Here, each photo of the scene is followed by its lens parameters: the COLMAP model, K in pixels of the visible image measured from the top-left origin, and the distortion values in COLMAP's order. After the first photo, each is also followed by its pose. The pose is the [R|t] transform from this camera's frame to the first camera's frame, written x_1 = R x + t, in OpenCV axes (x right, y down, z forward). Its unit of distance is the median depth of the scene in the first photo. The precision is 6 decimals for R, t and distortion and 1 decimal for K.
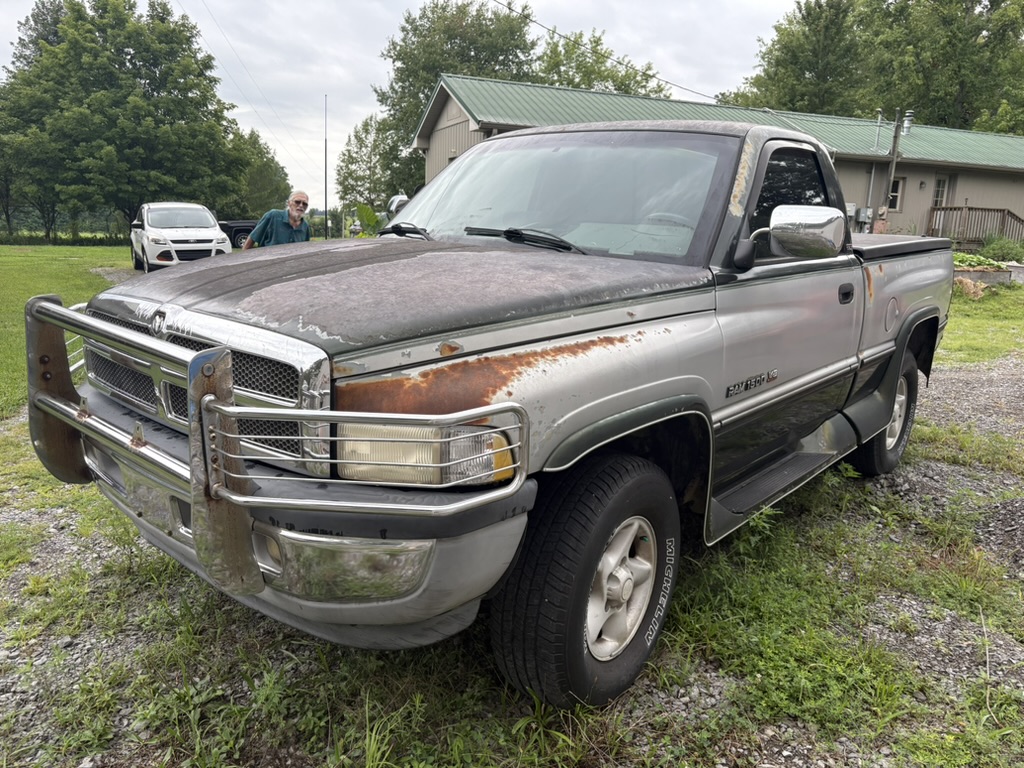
lens RADIAL K [[794.8, 0, 509.7], [0, 794.8, 380.6], [0, 0, 1]] dist [0.069617, -0.071991]
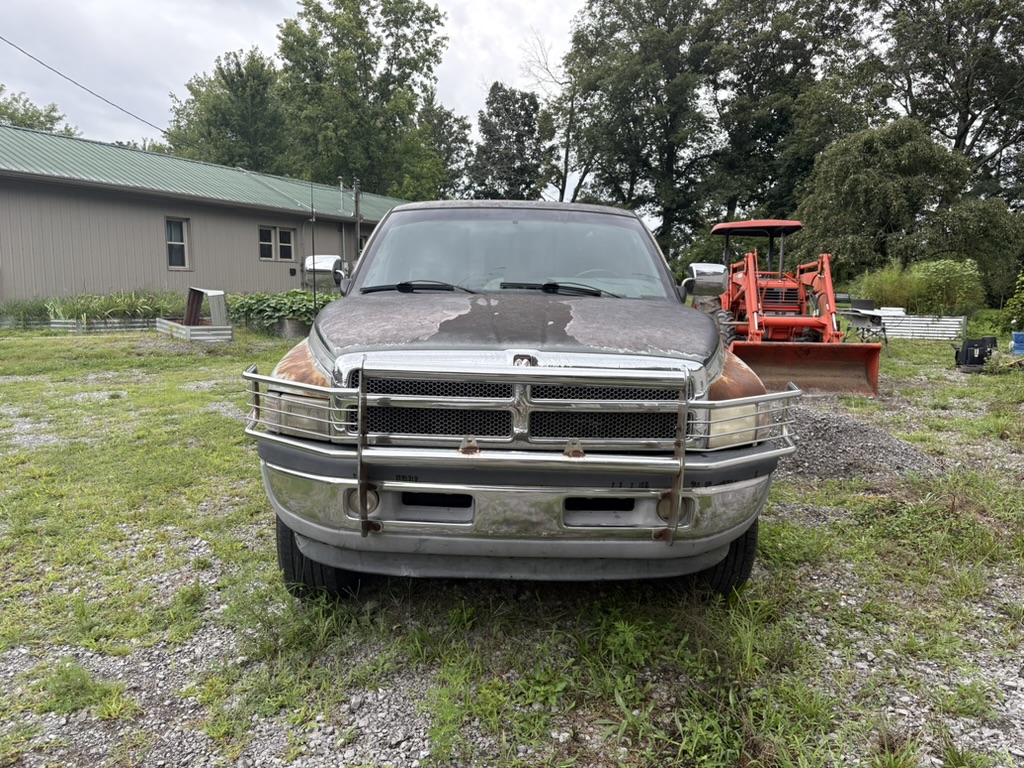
lens RADIAL K [[794.8, 0, 509.7], [0, 794.8, 380.6], [0, 0, 1]] dist [0.069617, -0.071991]
pose [[0.736629, -0.109822, 0.667320, -0.120102], [0.150940, 0.988535, -0.003933, -0.004462], [-0.659238, 0.103622, 0.744760, 0.009893]]
